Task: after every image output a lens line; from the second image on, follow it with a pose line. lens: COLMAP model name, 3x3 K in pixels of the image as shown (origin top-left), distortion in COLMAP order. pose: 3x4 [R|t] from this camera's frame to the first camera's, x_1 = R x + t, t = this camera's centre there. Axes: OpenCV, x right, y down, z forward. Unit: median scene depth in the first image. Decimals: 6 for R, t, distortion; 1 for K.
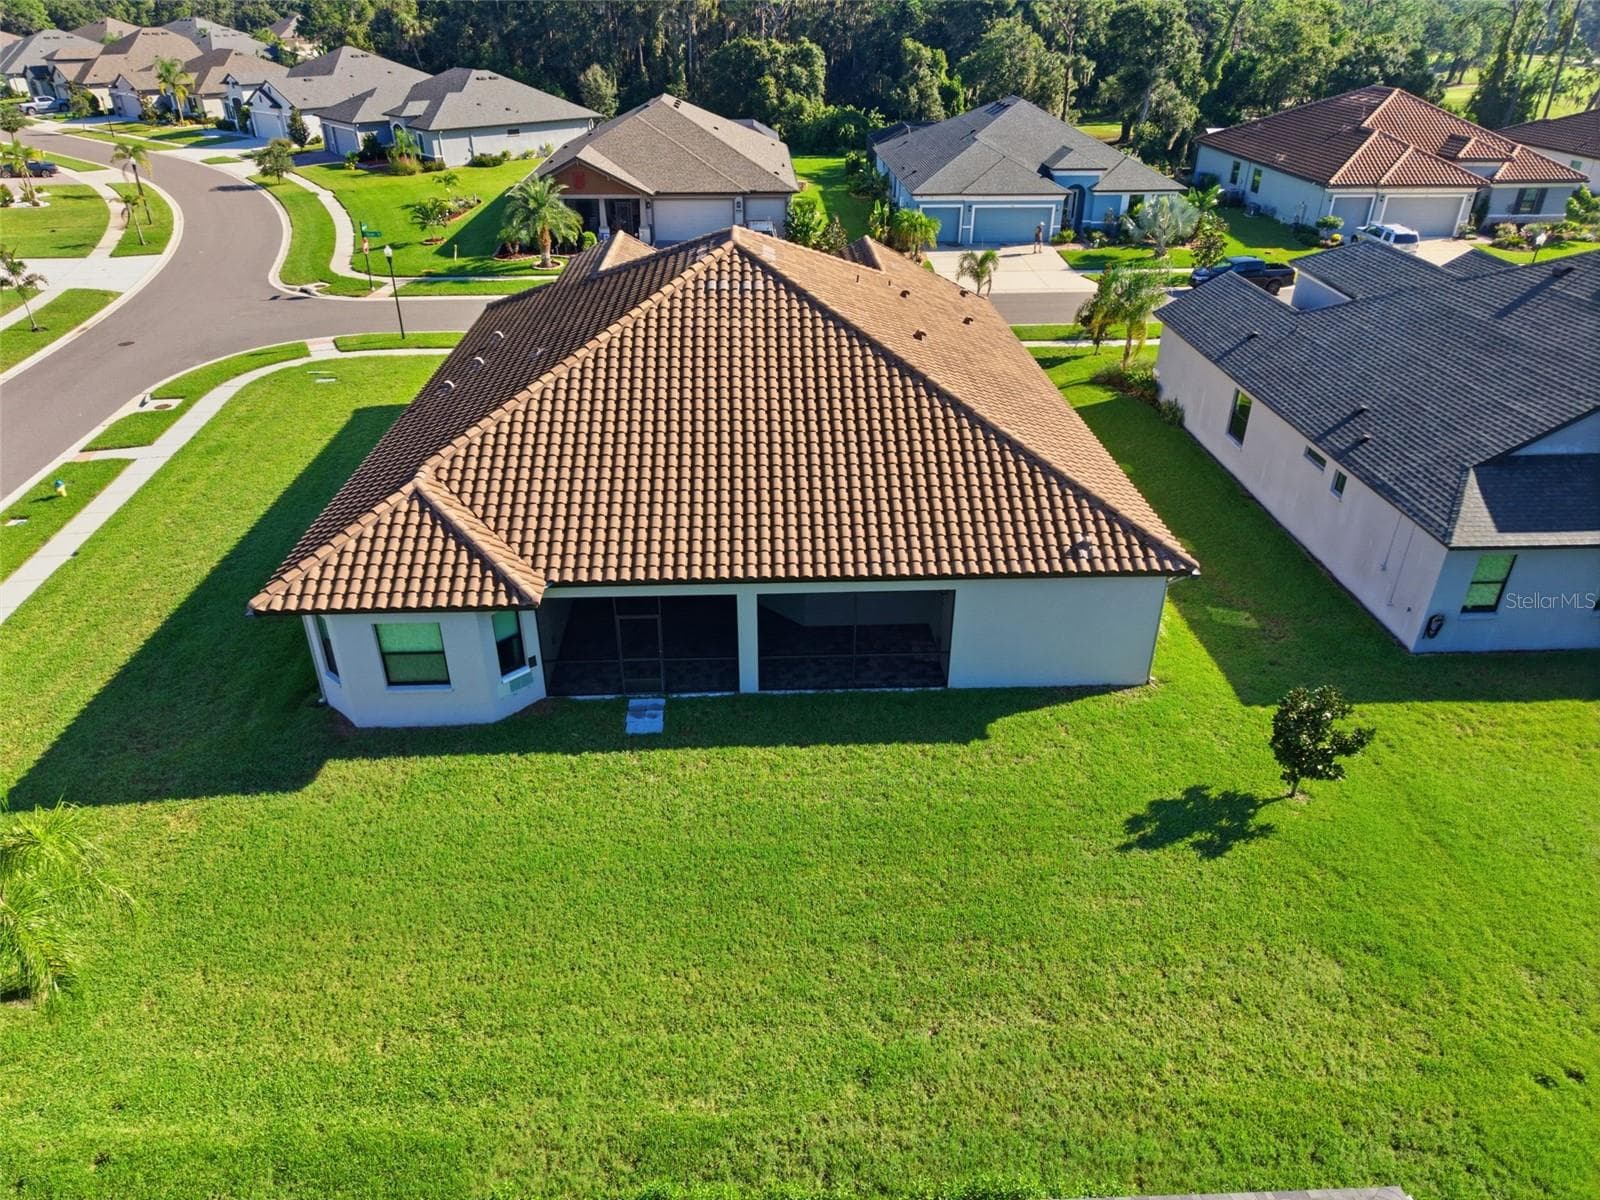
lens RADIAL K [[1073.3, 0, 800.0], [0, 1073.3, 600.0], [0, 0, 1]] dist [0.037860, -0.030370]
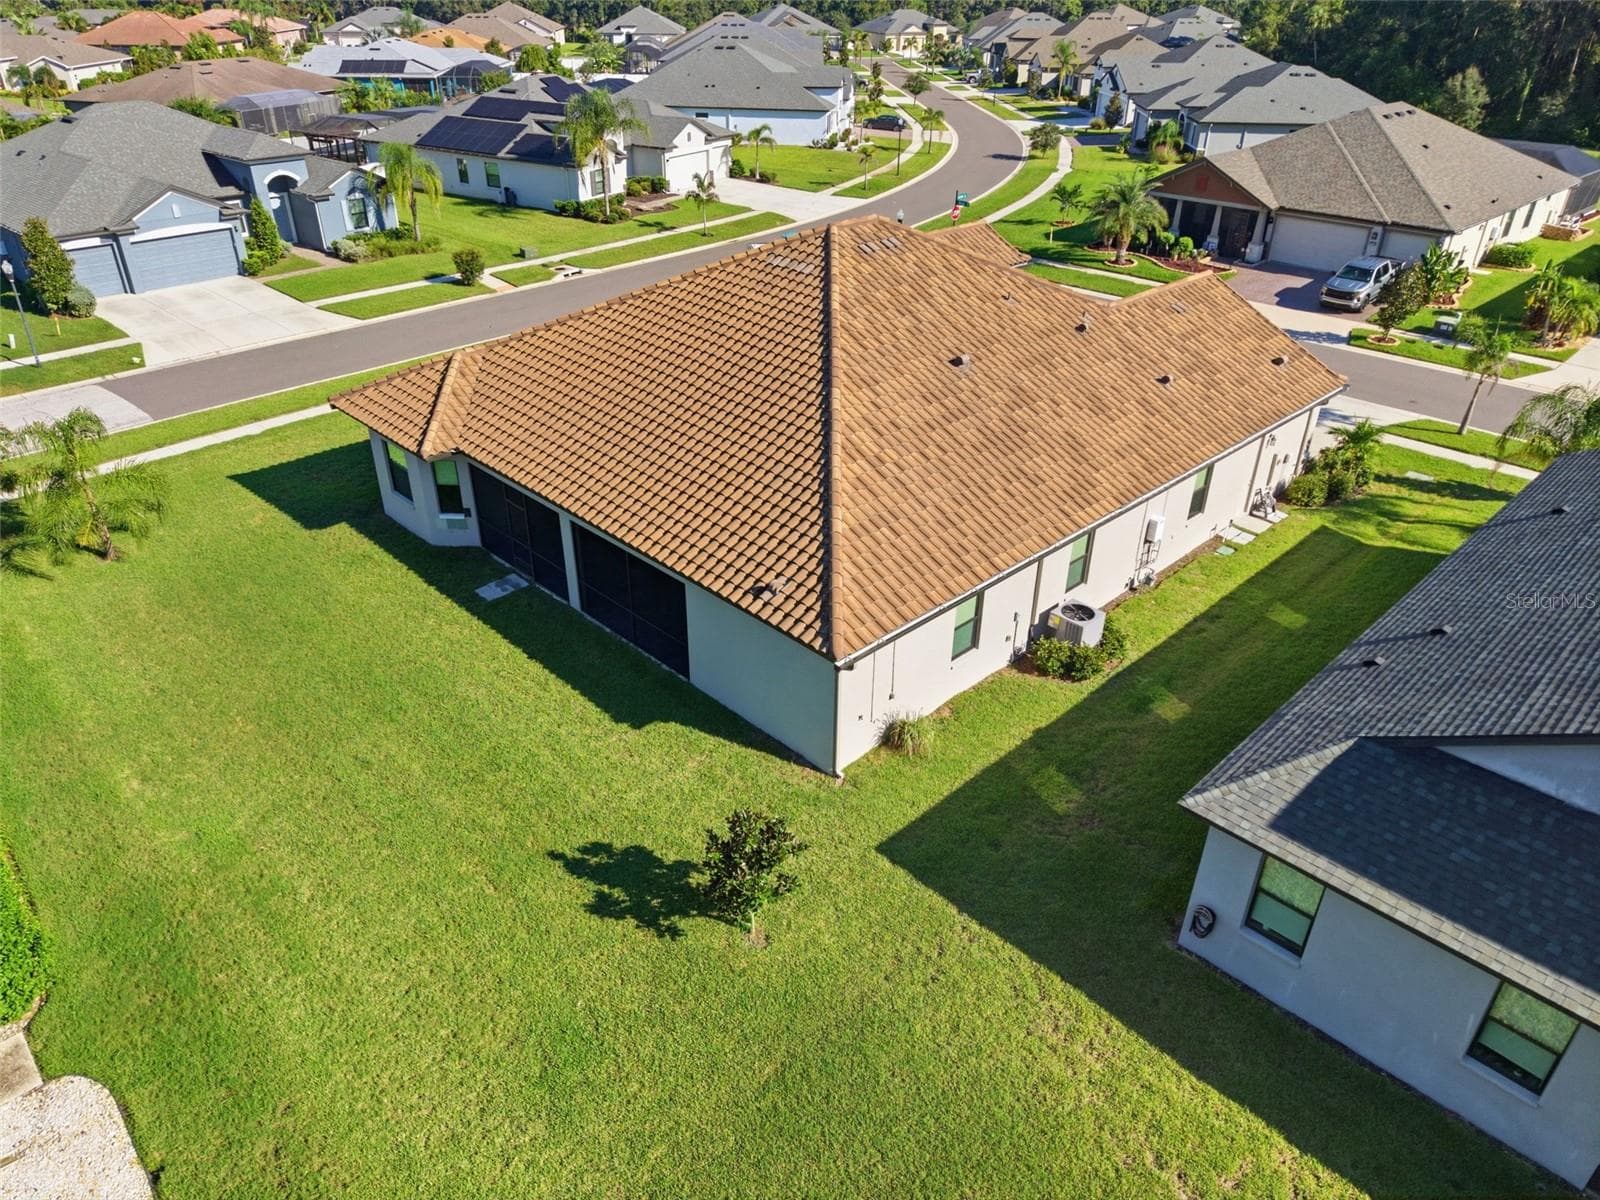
lens RADIAL K [[1073.3, 0, 800.0], [0, 1073.3, 600.0], [0, 0, 1]] dist [0.037860, -0.030370]
pose [[0.666234, 0.381435, -0.640812, 0.817682], [-0.377301, 0.913607, 0.151544, -0.178506], [0.643255, 0.140815, 0.752592, 0.306275]]
